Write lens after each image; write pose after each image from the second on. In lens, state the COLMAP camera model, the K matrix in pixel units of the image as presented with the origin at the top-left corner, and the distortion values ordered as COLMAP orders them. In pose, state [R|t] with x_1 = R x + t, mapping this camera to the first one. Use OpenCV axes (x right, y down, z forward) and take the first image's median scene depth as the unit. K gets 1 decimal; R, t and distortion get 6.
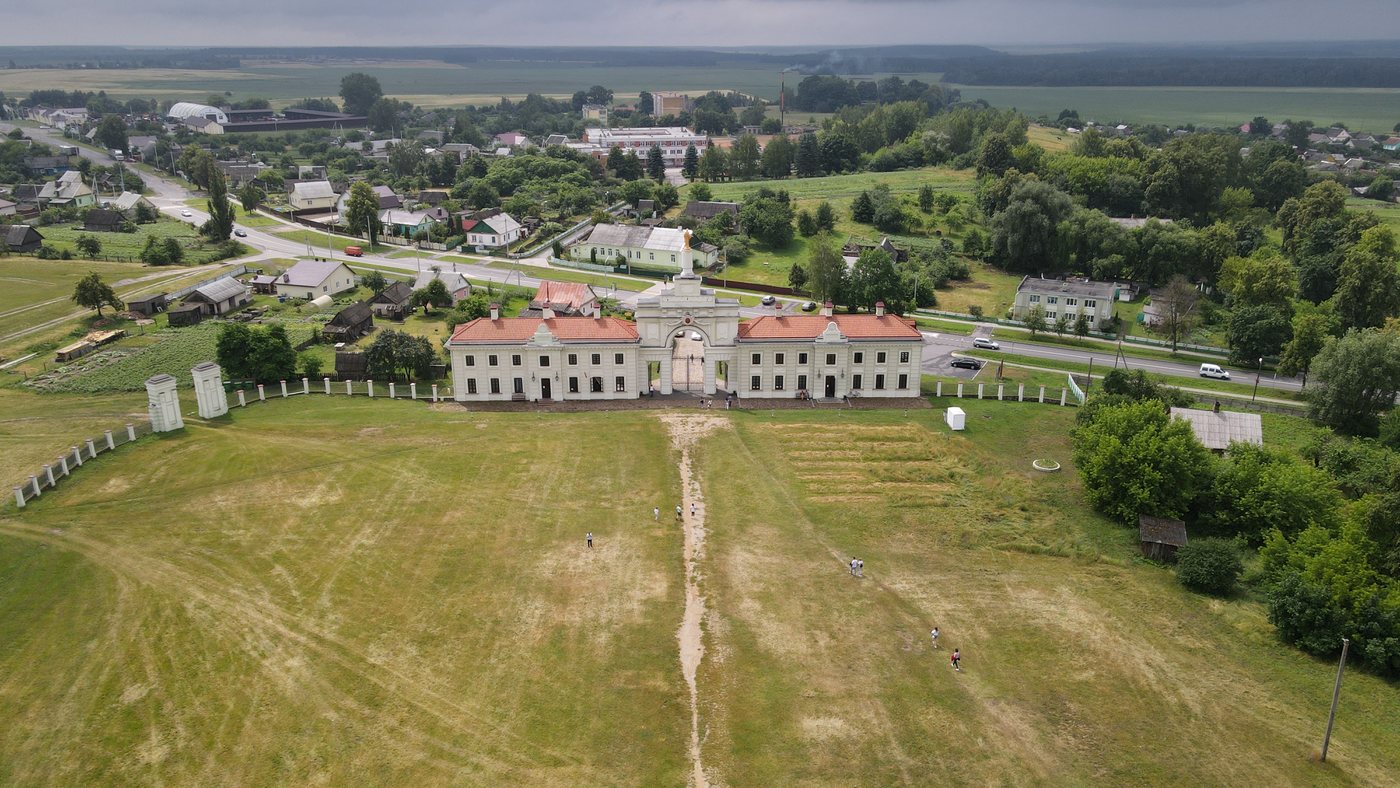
lens RADIAL K [[1032.5, 0, 685.4], [0, 1032.5, 394.6], [0, 0, 1]] dist [0.004531, 0.019249]
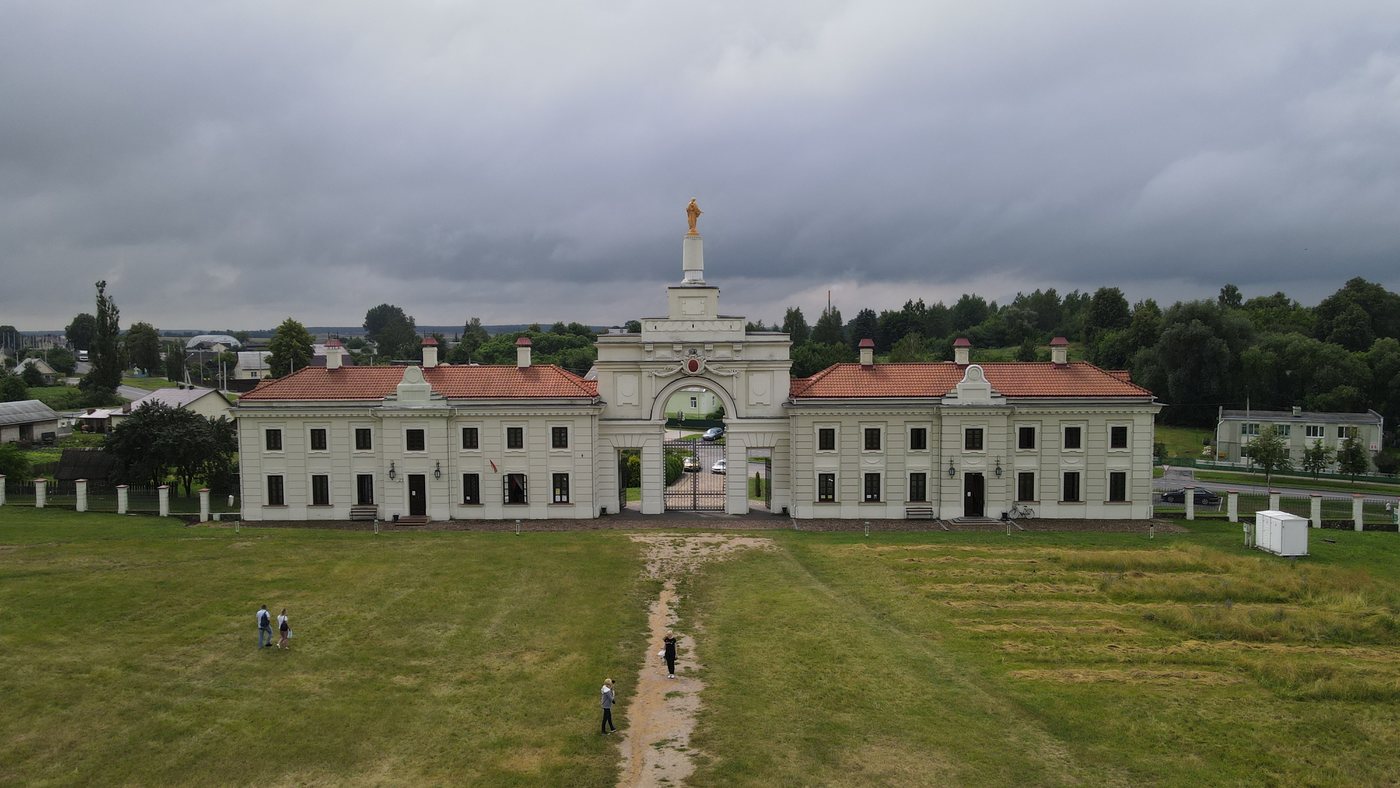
lens RADIAL K [[1032.5, 0, 696.8], [0, 1032.5, 398.8], [0, 0, 1]] dist [0.004531, 0.019249]
pose [[0.999498, 0.003132, -0.031519, 0.020310], [-0.011088, 0.966740, -0.255522, 0.077452], [0.029670, 0.255743, 0.966289, 0.496078]]
